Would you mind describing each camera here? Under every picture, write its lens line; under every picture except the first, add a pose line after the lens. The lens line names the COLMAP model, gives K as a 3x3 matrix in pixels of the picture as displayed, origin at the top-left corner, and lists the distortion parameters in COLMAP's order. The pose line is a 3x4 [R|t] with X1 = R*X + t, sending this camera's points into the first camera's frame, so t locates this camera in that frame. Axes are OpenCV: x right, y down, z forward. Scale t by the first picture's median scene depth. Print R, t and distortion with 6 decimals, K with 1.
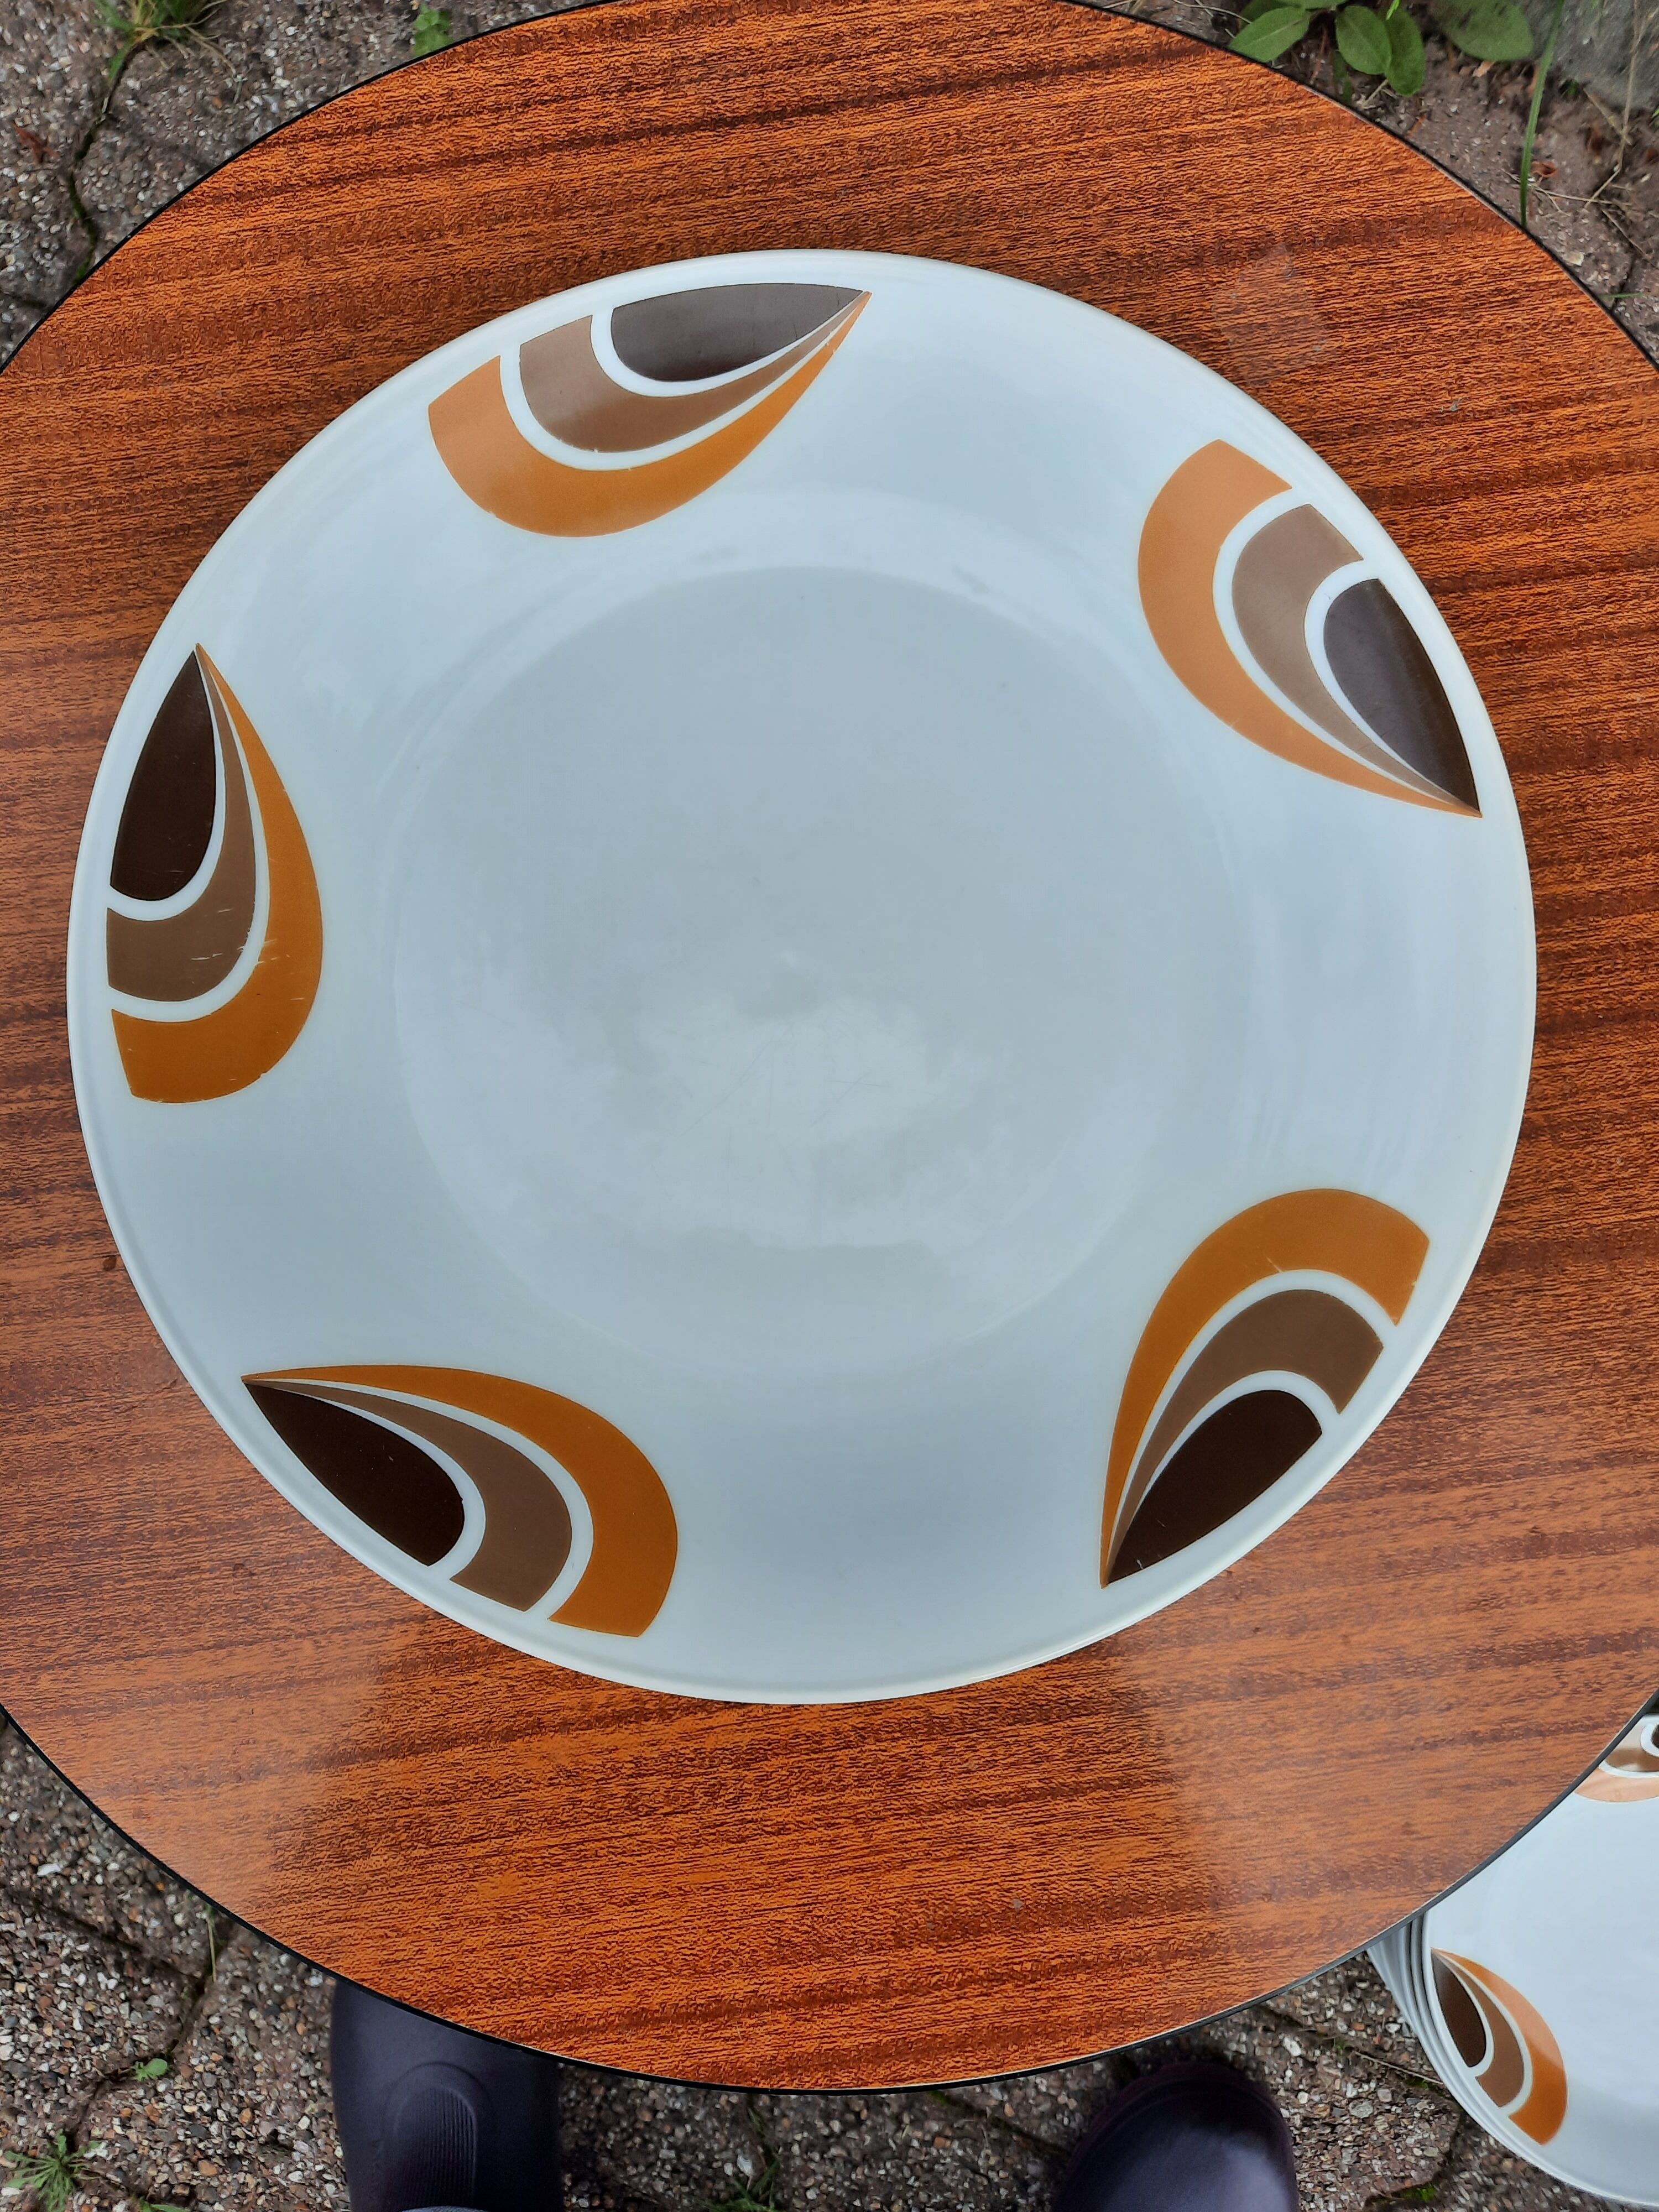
lens RADIAL K [[1894.4, 0, 829.3], [0, 1894.4, 1140.0], [0, 0, 1]] dist [0.027213, -0.077720]
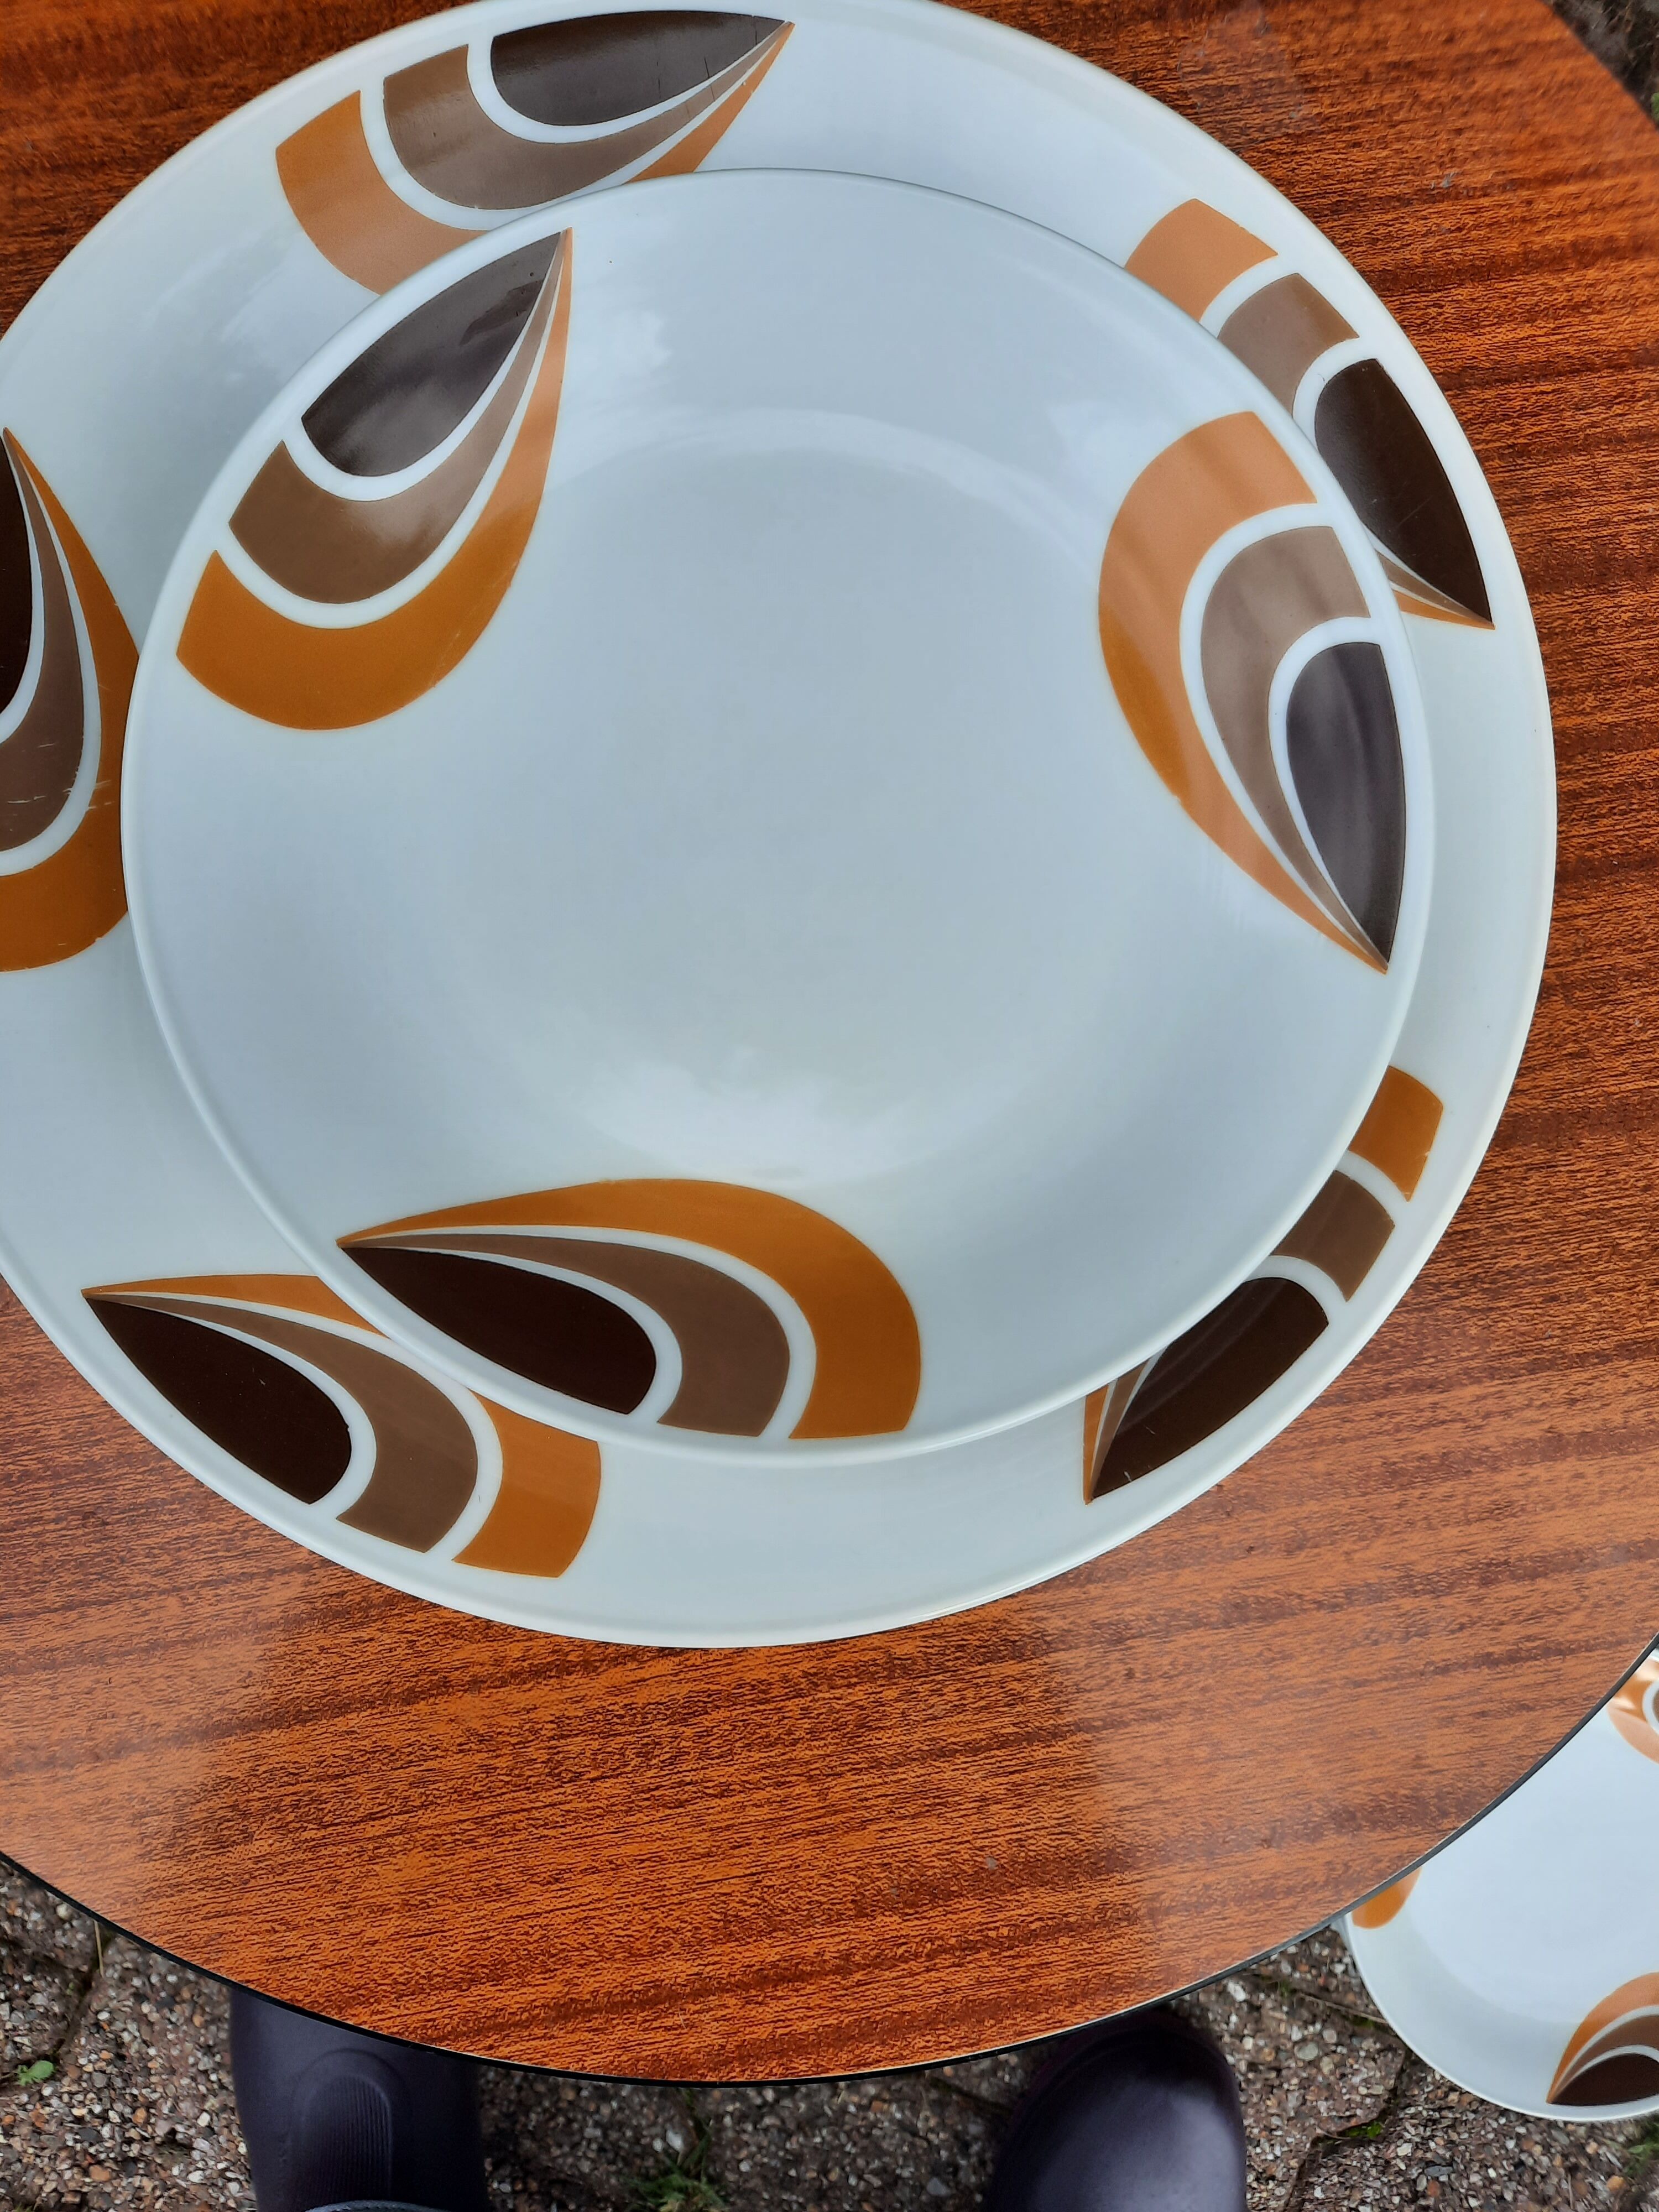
lens RADIAL K [[1894.4, 0, 851.7], [0, 1894.4, 1146.2], [0, 0, 1]] dist [0.027213, -0.077720]
pose [[0.997660, -0.019661, 0.065482, -0.018443], [0.018000, 0.999503, 0.025869, 0.040576], [-0.065958, -0.024630, 0.997518, 0.120572]]
